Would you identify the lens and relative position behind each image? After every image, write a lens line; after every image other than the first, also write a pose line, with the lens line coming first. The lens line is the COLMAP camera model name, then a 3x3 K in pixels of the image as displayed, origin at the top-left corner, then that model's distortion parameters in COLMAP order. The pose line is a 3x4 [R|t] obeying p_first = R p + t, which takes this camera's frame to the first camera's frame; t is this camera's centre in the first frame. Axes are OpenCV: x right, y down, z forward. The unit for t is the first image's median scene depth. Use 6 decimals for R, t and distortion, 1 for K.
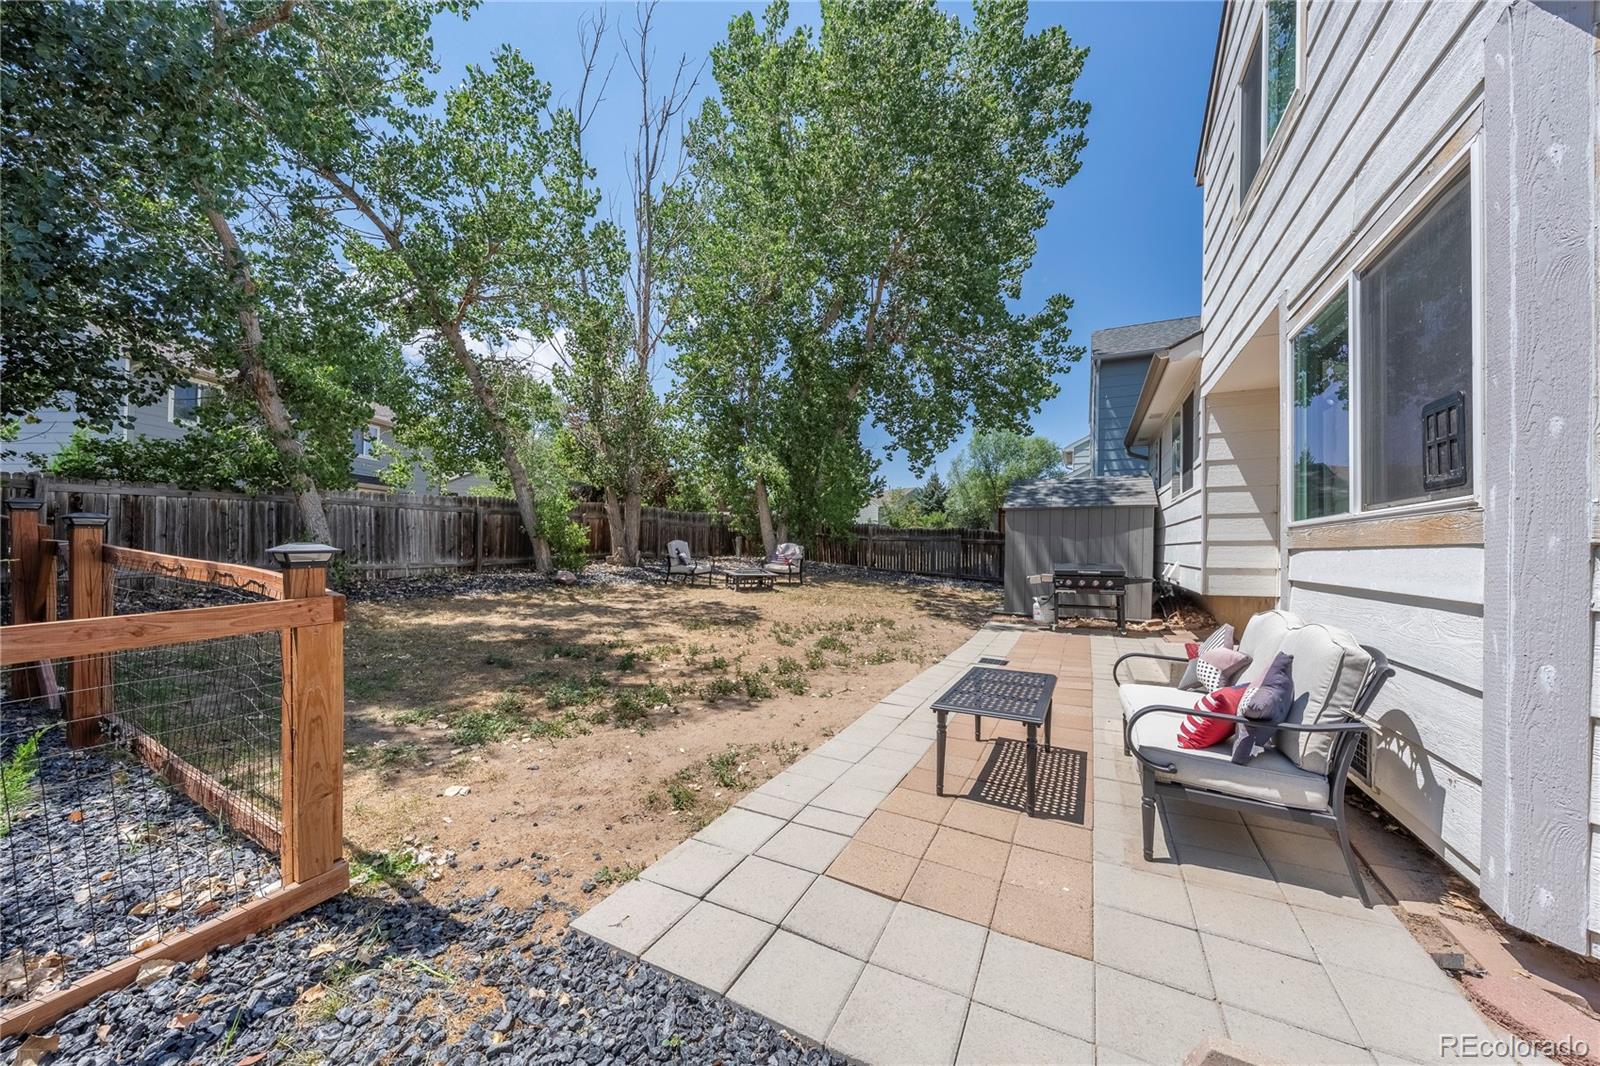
lens RADIAL K [[563.5, 0, 813.6], [0, 563.5, 531.5], [0, 0, 1]] dist [-0.000332, -0.000097]
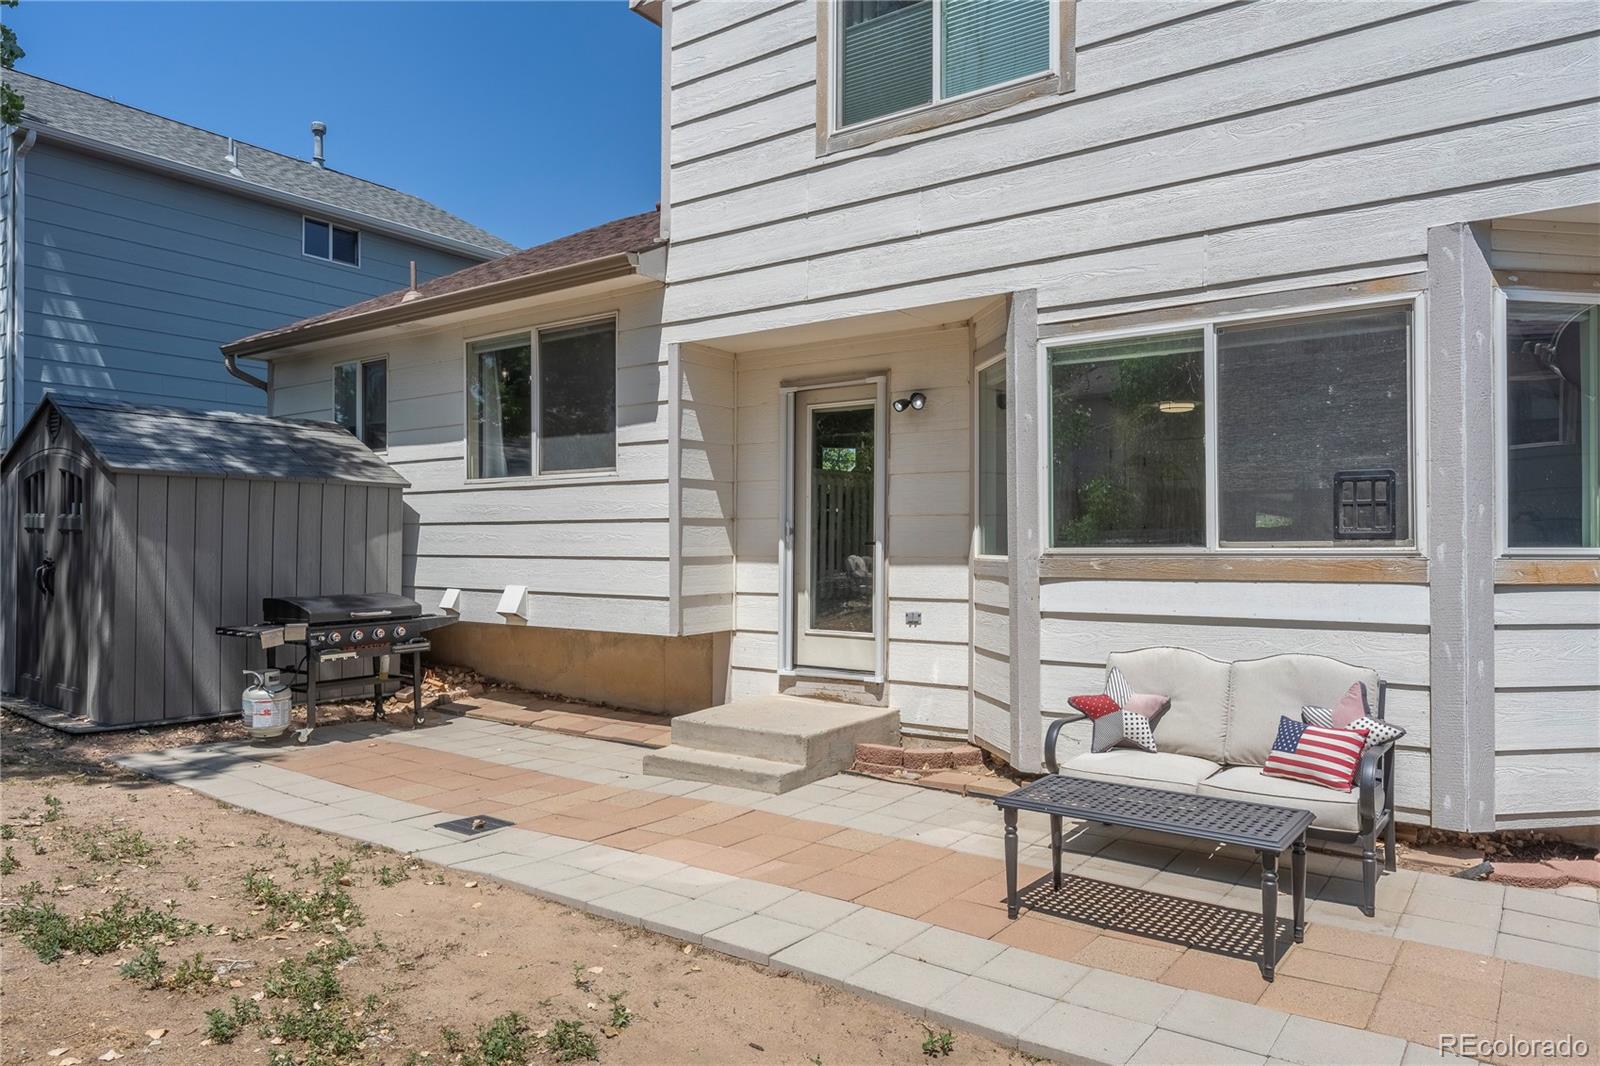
lens RADIAL K [[1018.5, 0, 800.0], [0, 1018.5, 533.0], [0, 0, 1]] dist [0.007233, 0.001673]
pose [[0.166354, 0.004330, 0.986057, -0.852185], [-0.030367, 0.999539, 0.000734, -0.030142], [-0.985598, -0.030065, 0.166409, 1.113202]]
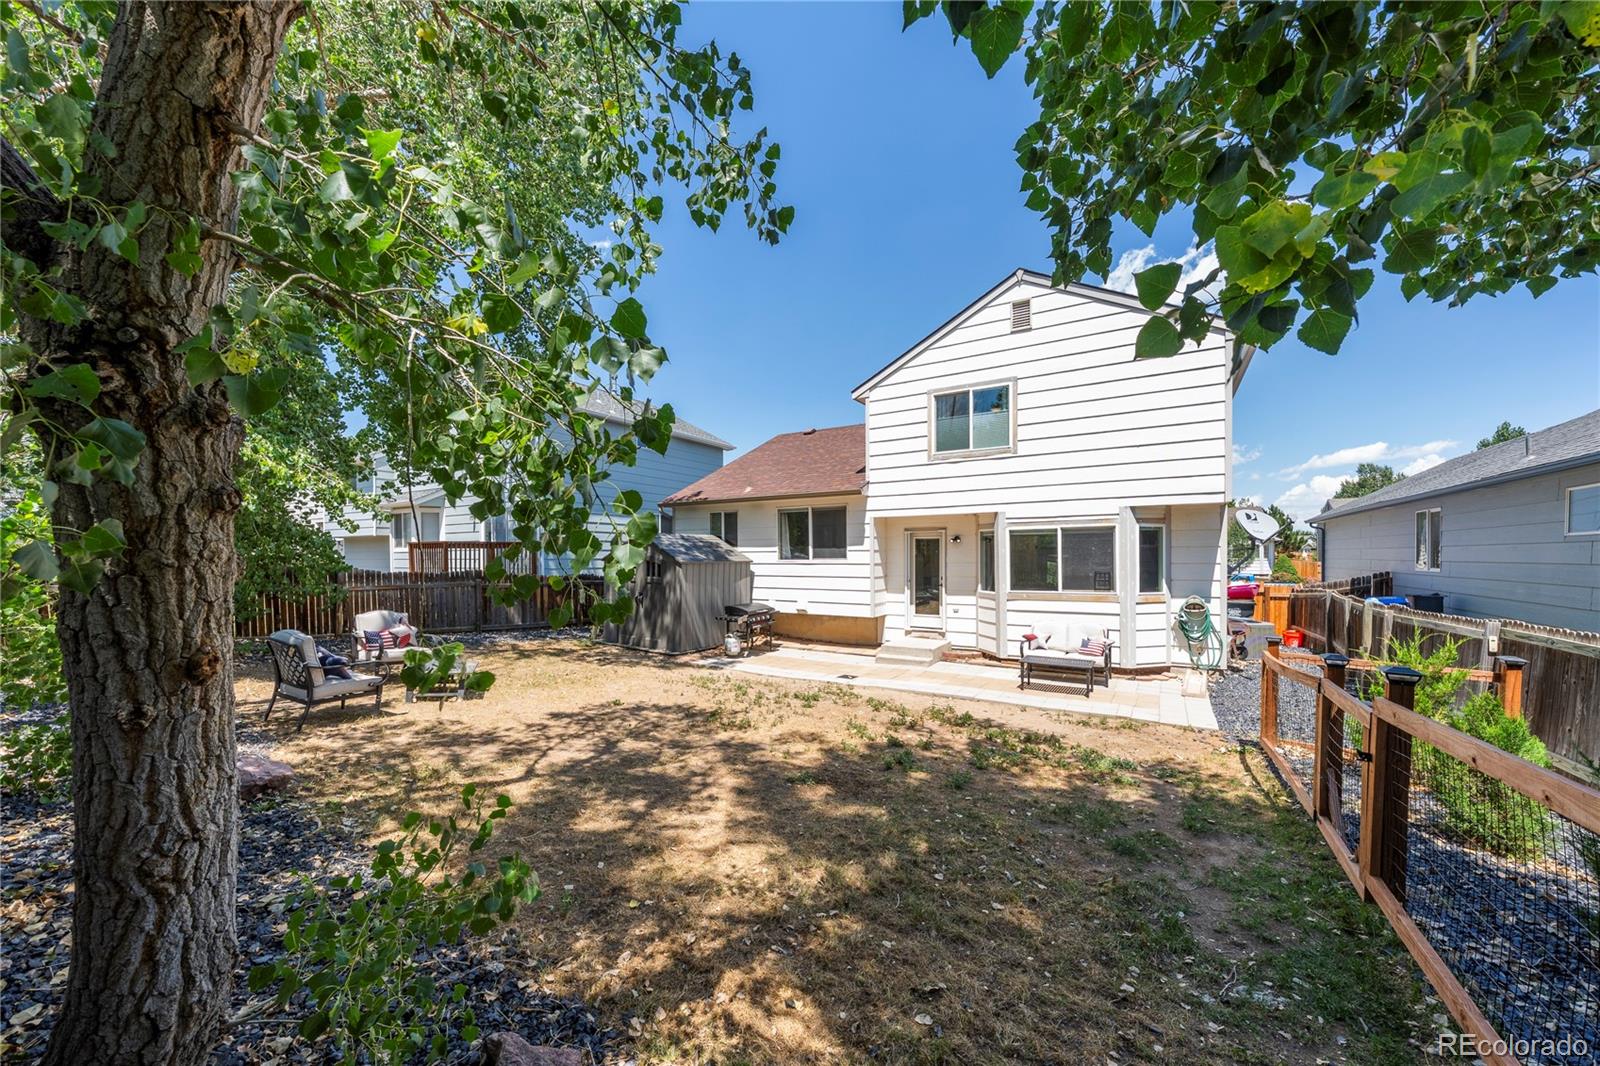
lens RADIAL K [[569.1, 0, 822.7], [0, 569.1, 555.5], [0, 0, 1]] dist [-0.000065, -0.000021]
pose [[0.066950, -0.002175, 0.997754, -2.275888], [-0.028347, 0.999590, 0.004081, -0.188941], [-0.997354, -0.028557, 0.066860, 1.793975]]
